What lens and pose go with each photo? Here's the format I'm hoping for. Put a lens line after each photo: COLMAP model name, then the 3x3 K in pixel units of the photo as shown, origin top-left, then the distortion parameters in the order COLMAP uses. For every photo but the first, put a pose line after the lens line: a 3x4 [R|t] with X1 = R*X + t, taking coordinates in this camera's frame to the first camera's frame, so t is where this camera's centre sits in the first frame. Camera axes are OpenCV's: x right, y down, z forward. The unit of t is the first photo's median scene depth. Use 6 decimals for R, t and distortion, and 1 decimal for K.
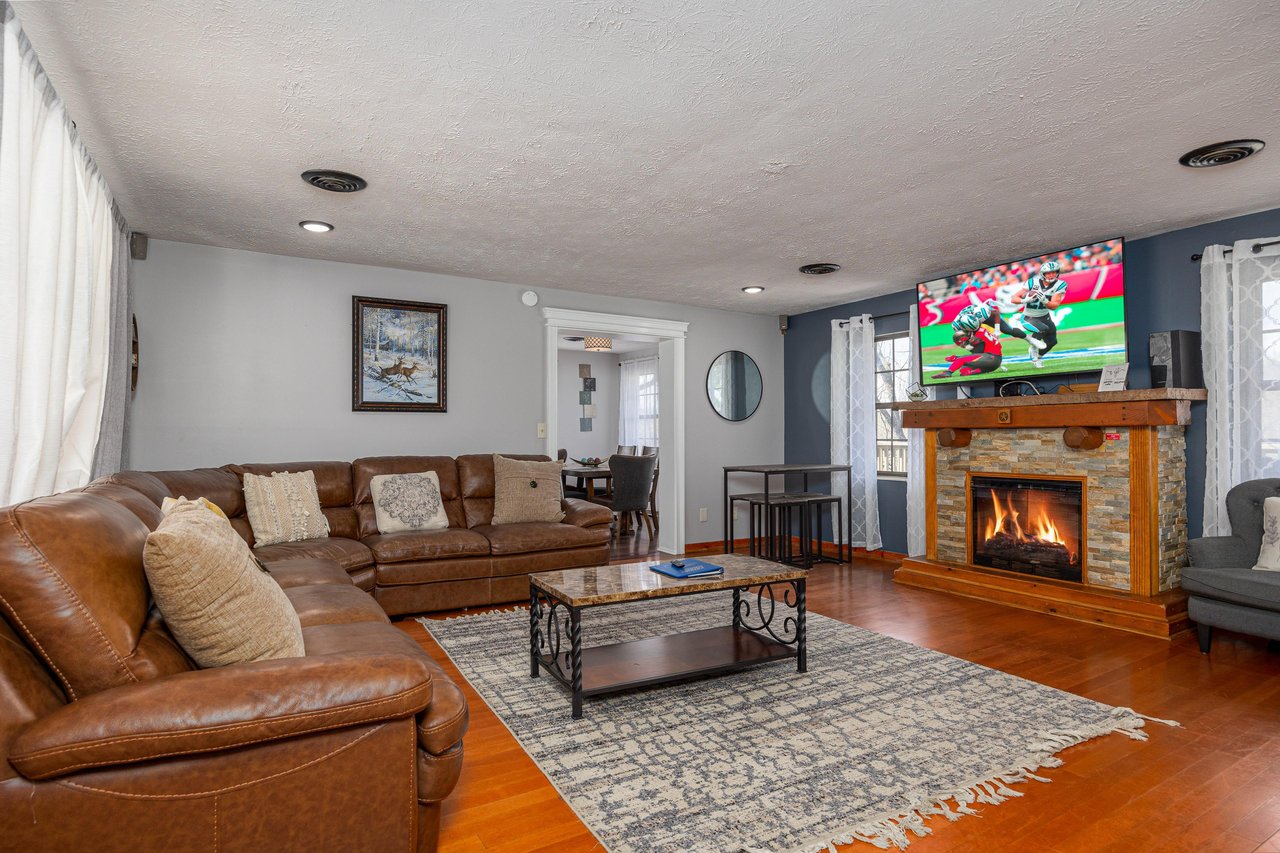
lens RADIAL K [[689.5, 0, 643.2], [0, 689.5, 430.8], [0, 0, 1]] dist [-0.011041, 0.000868]
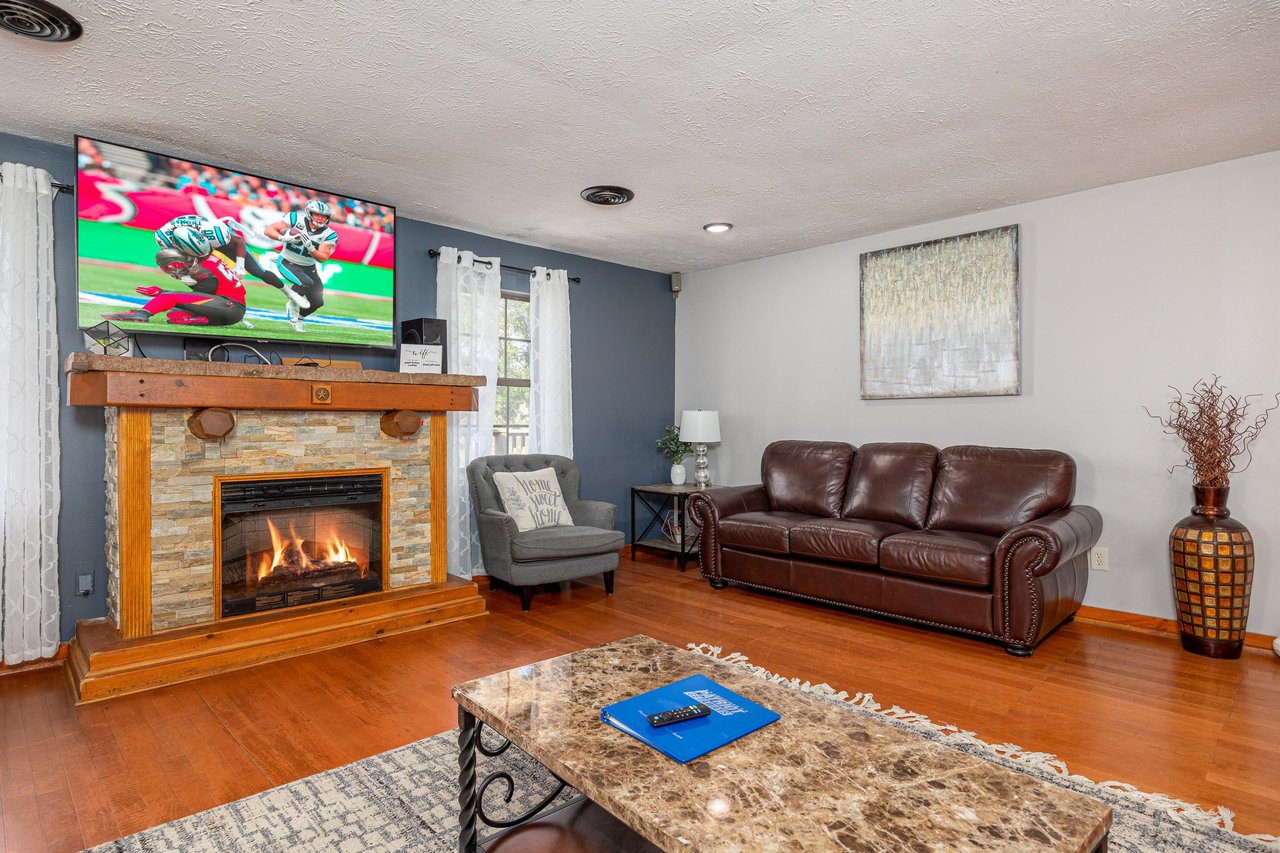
lens RADIAL K [[689.5, 0, 645.5], [0, 689.5, 416.0], [0, 0, 1]] dist [-0.011041, 0.000868]
pose [[-0.244924, 0.012389, 0.969463, -0.258687], [-0.008642, 0.999851, -0.014961, 0.010121], [-0.969504, -0.012042, -0.244780, 0.808535]]
